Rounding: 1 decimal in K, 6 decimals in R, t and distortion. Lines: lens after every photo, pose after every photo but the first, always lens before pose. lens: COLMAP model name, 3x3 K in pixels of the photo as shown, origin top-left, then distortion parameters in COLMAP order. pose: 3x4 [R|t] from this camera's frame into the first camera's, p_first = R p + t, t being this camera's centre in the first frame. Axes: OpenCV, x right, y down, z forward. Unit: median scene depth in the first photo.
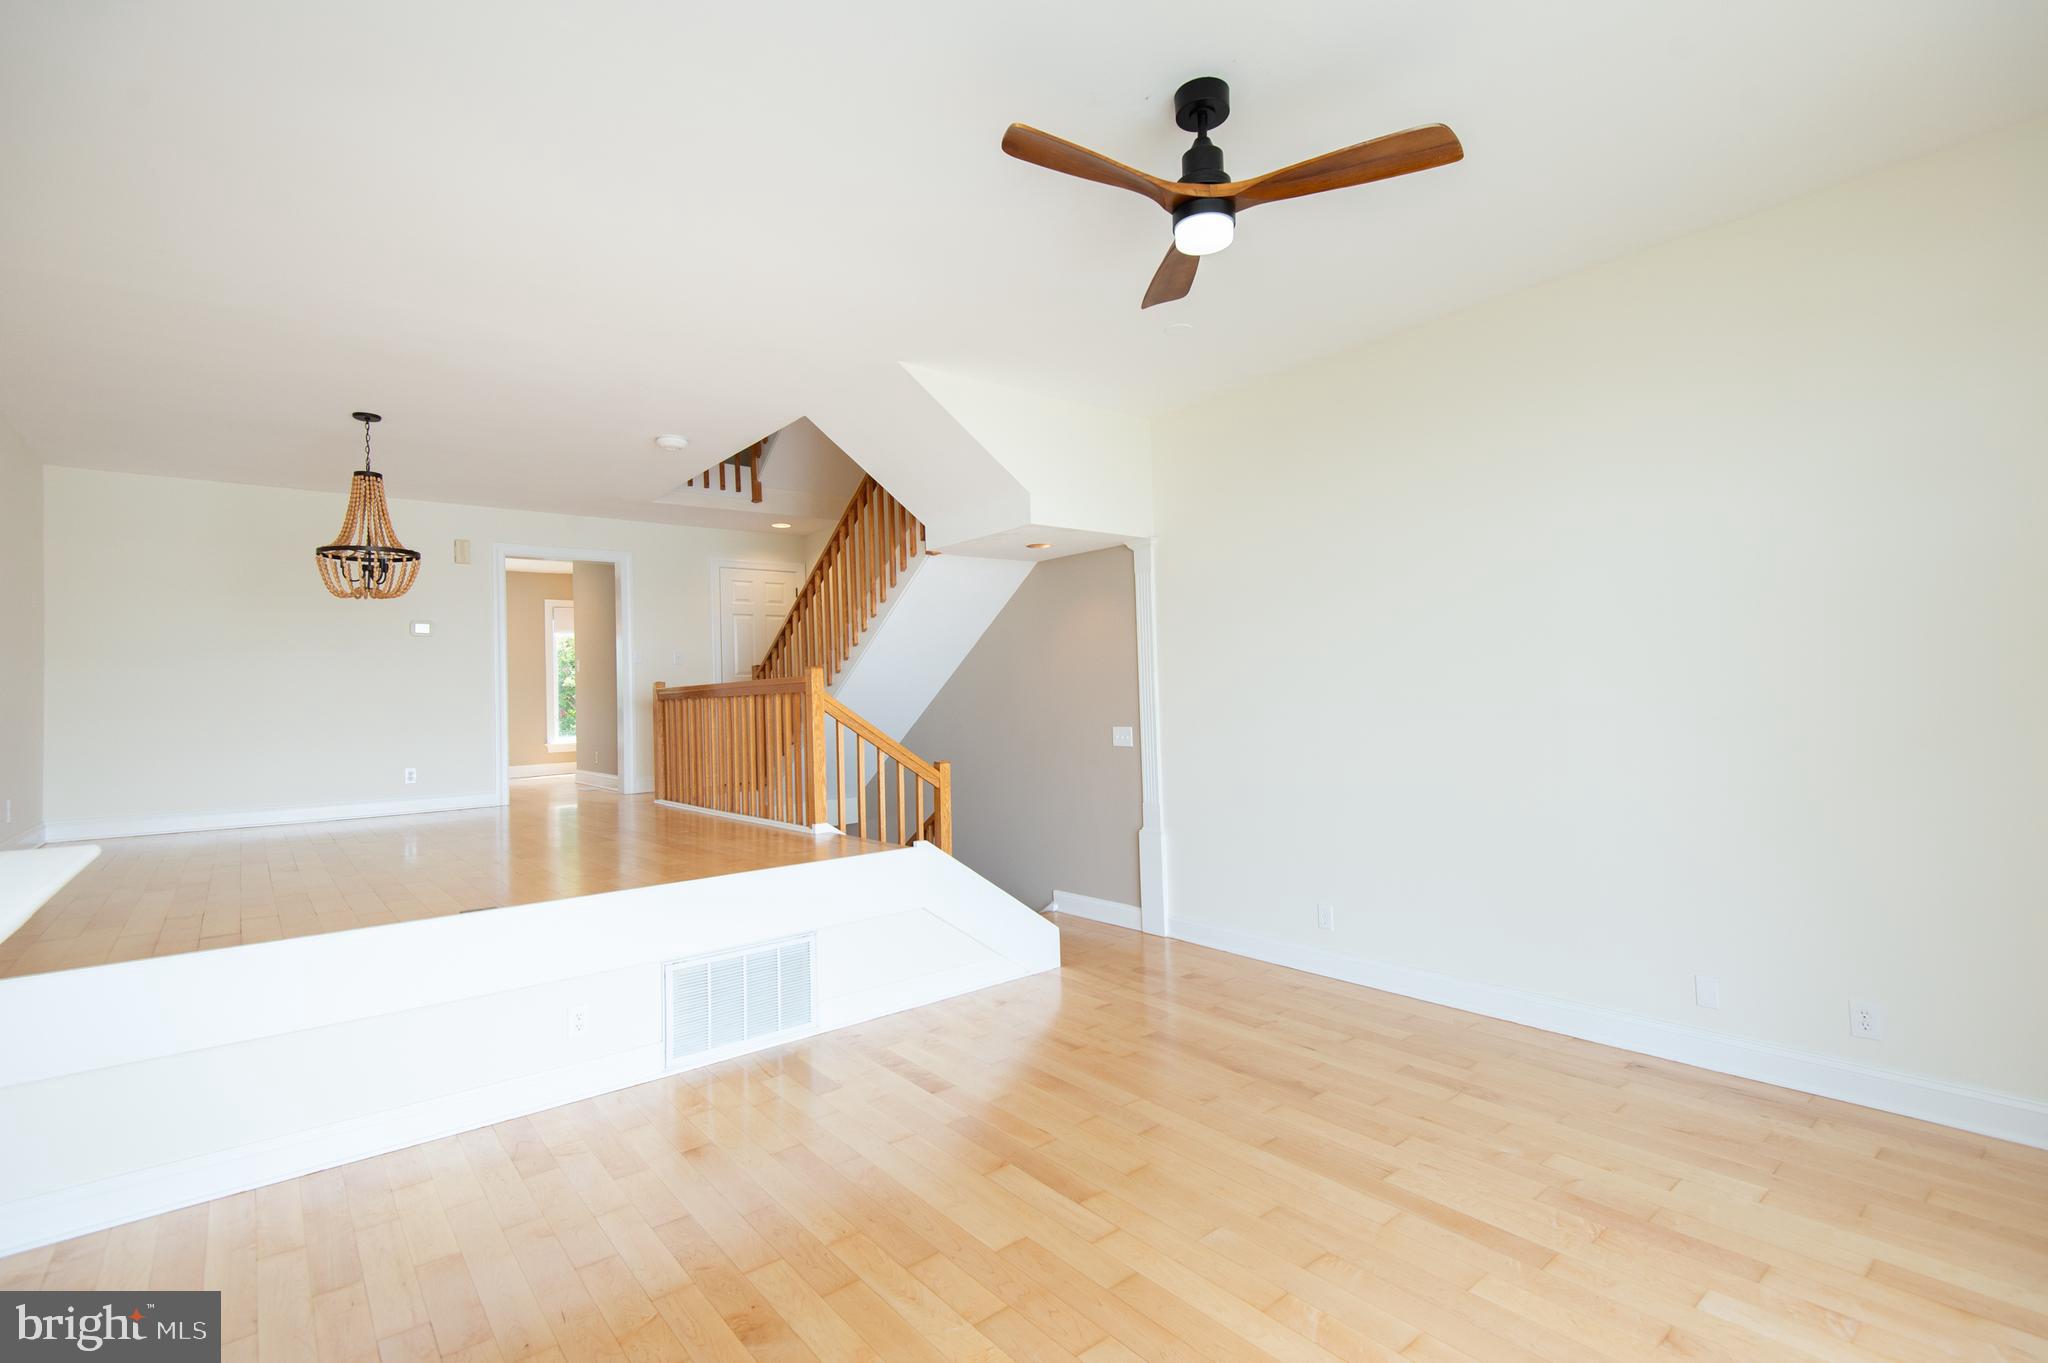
lens RADIAL K [[938.9, 0, 1029.5], [0, 938.9, 683.8], [0, 0, 1]] dist [0.024395, -0.013556]
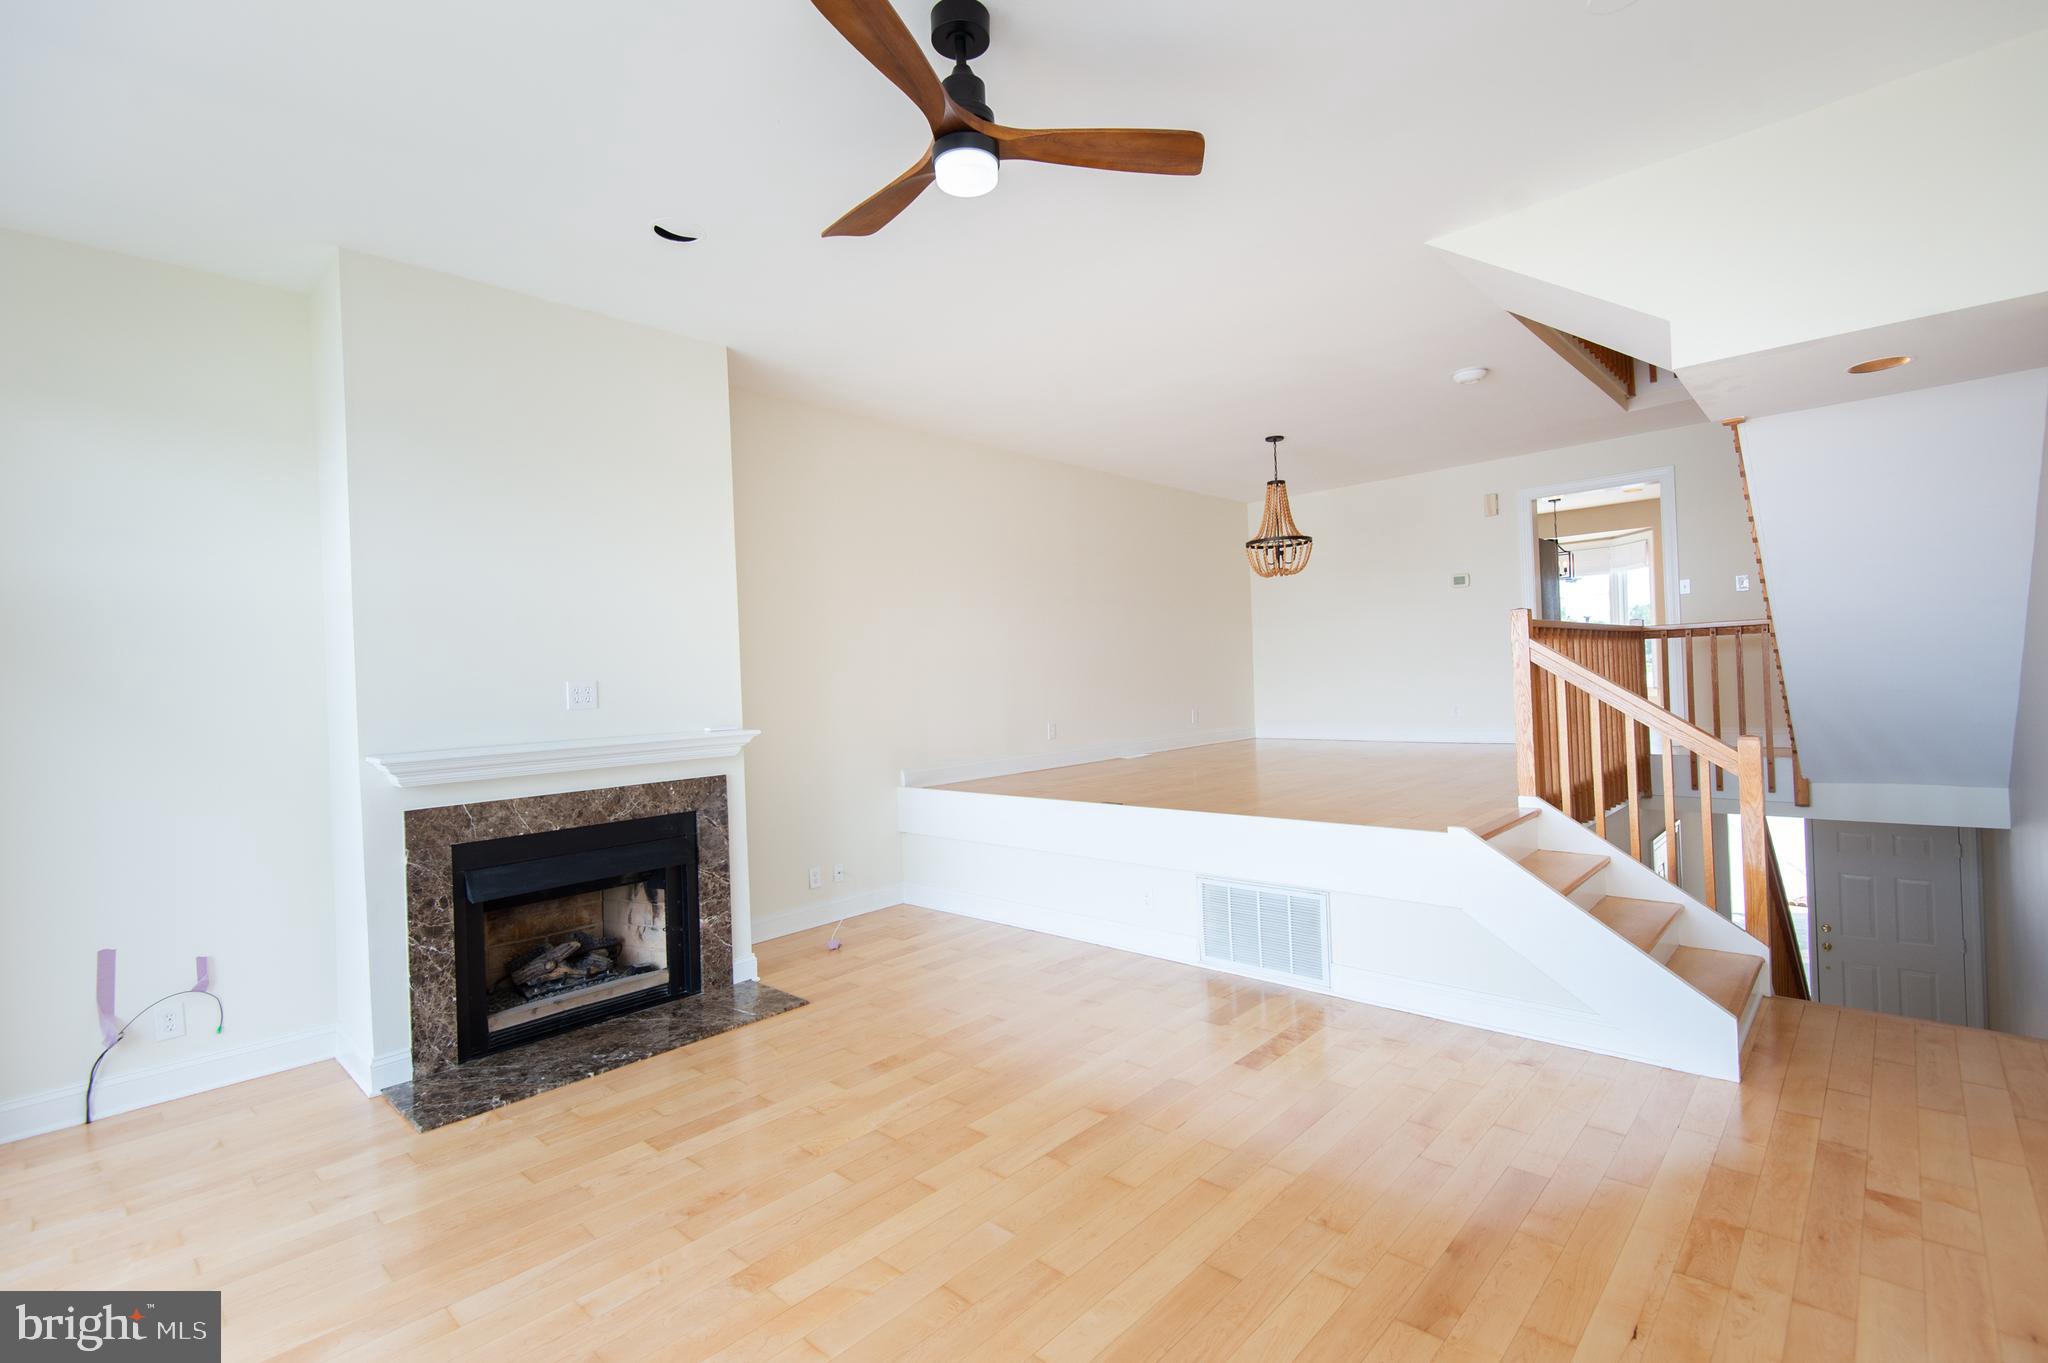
lens RADIAL K [[938.9, 0, 1033.7], [0, 938.9, 669.3], [0, 0, 1]] dist [0.024395, -0.013556]
pose [[0.141603, 0.018947, -0.989742, 0.695945], [0.048485, 0.998484, 0.026051, -0.012167], [0.988735, -0.051677, 0.140470, 0.558614]]
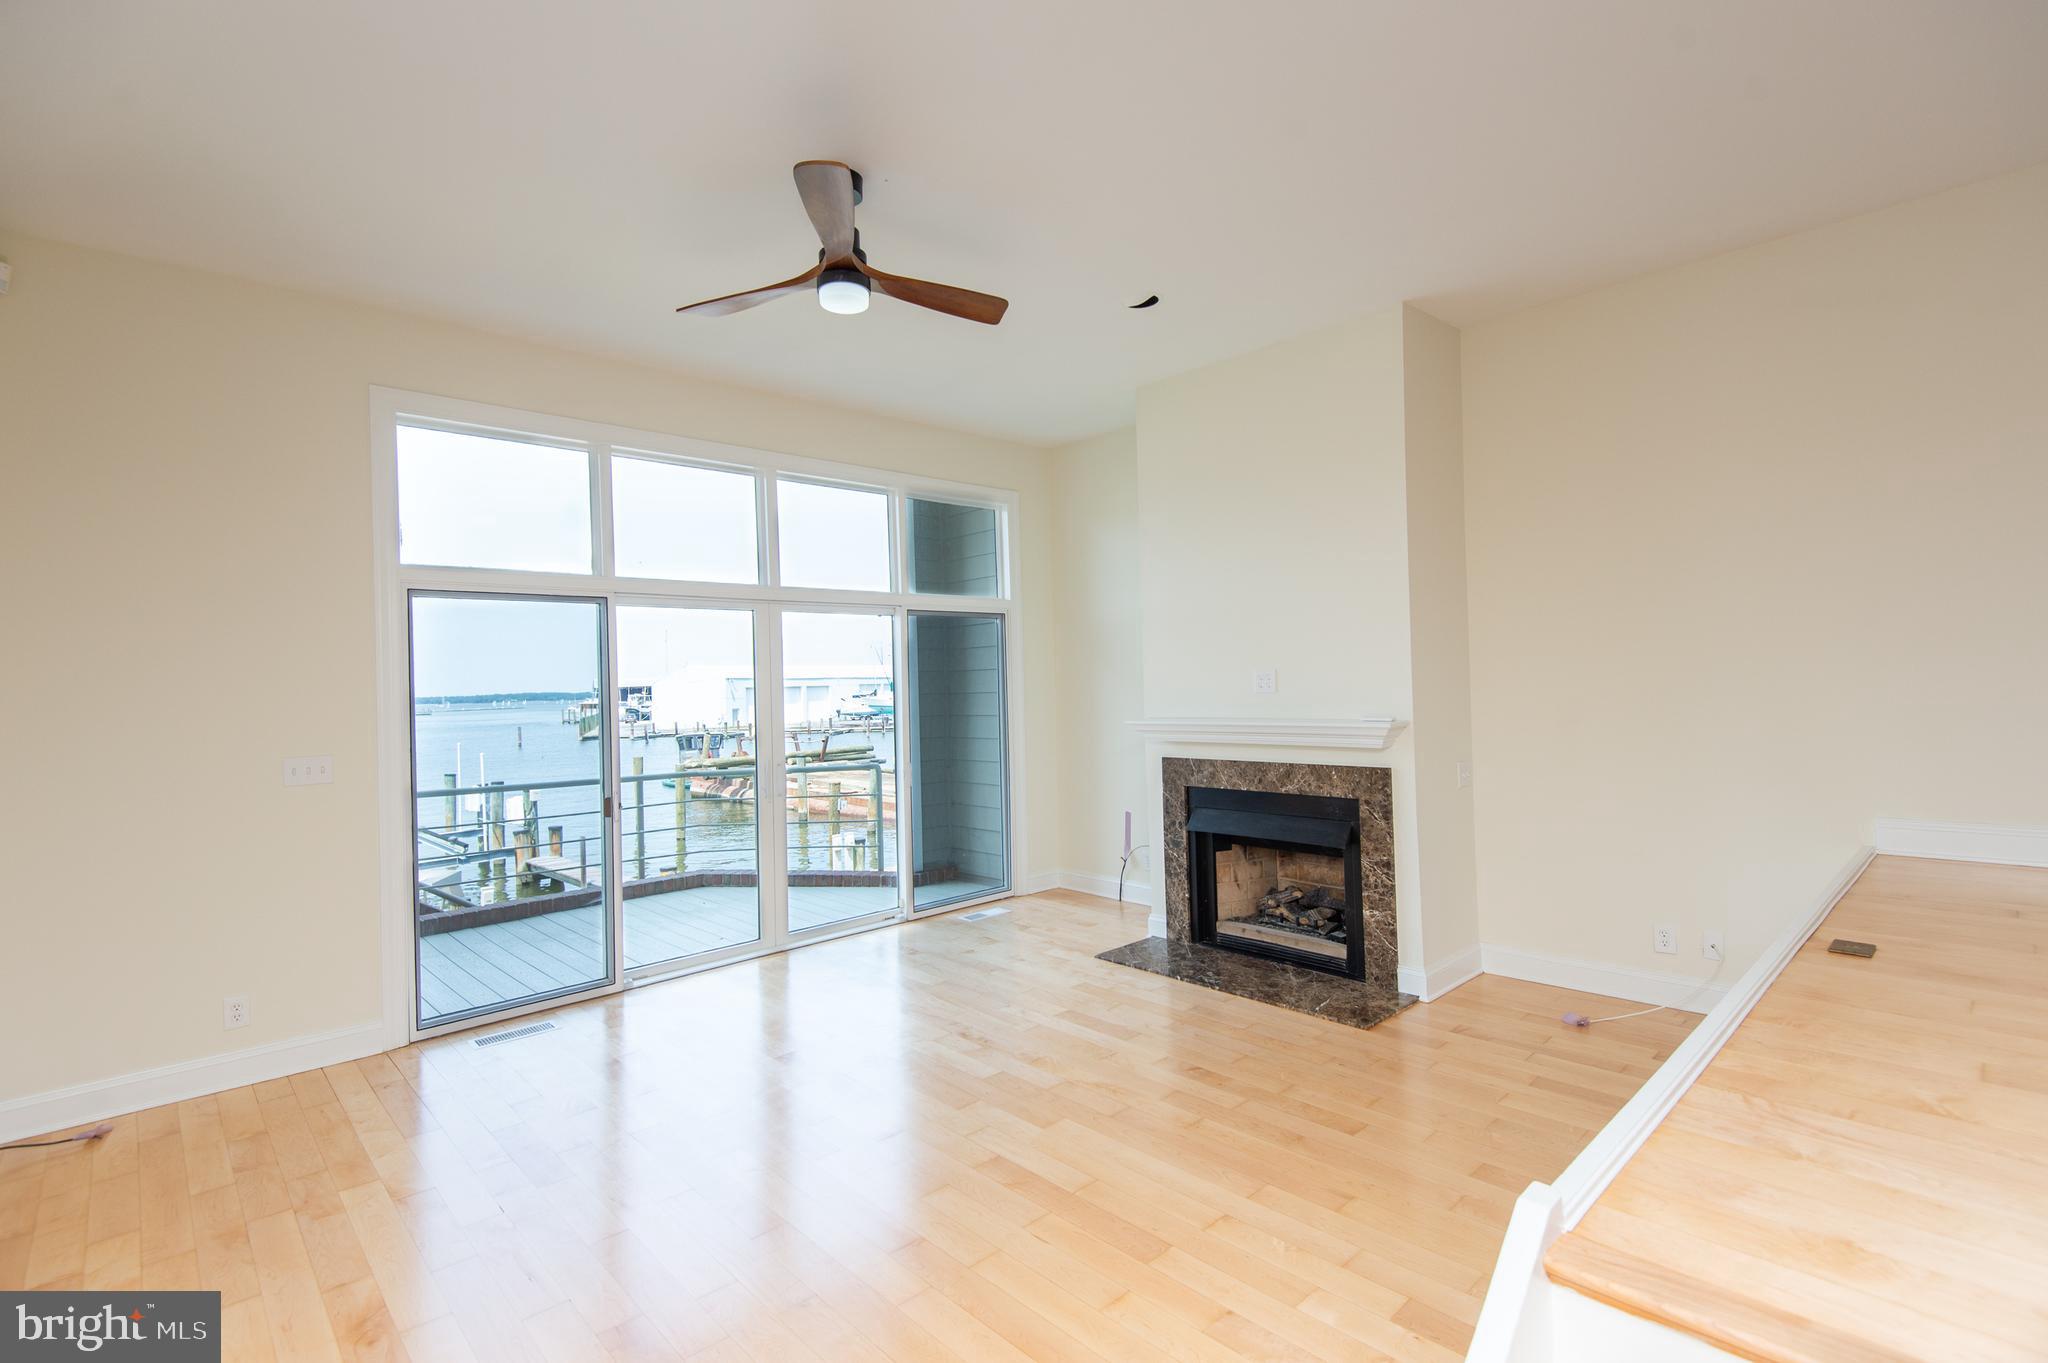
lens RADIAL K [[938.9, 0, 1022.7], [0, 938.9, 666.3], [0, 0, 1]] dist [0.024395, -0.013556]
pose [[-0.996110, 0.054552, -0.069198, 0.044429], [0.056965, 0.997818, -0.033384, 0.020581], [0.067226, -0.037196, -0.997044, 1.346737]]
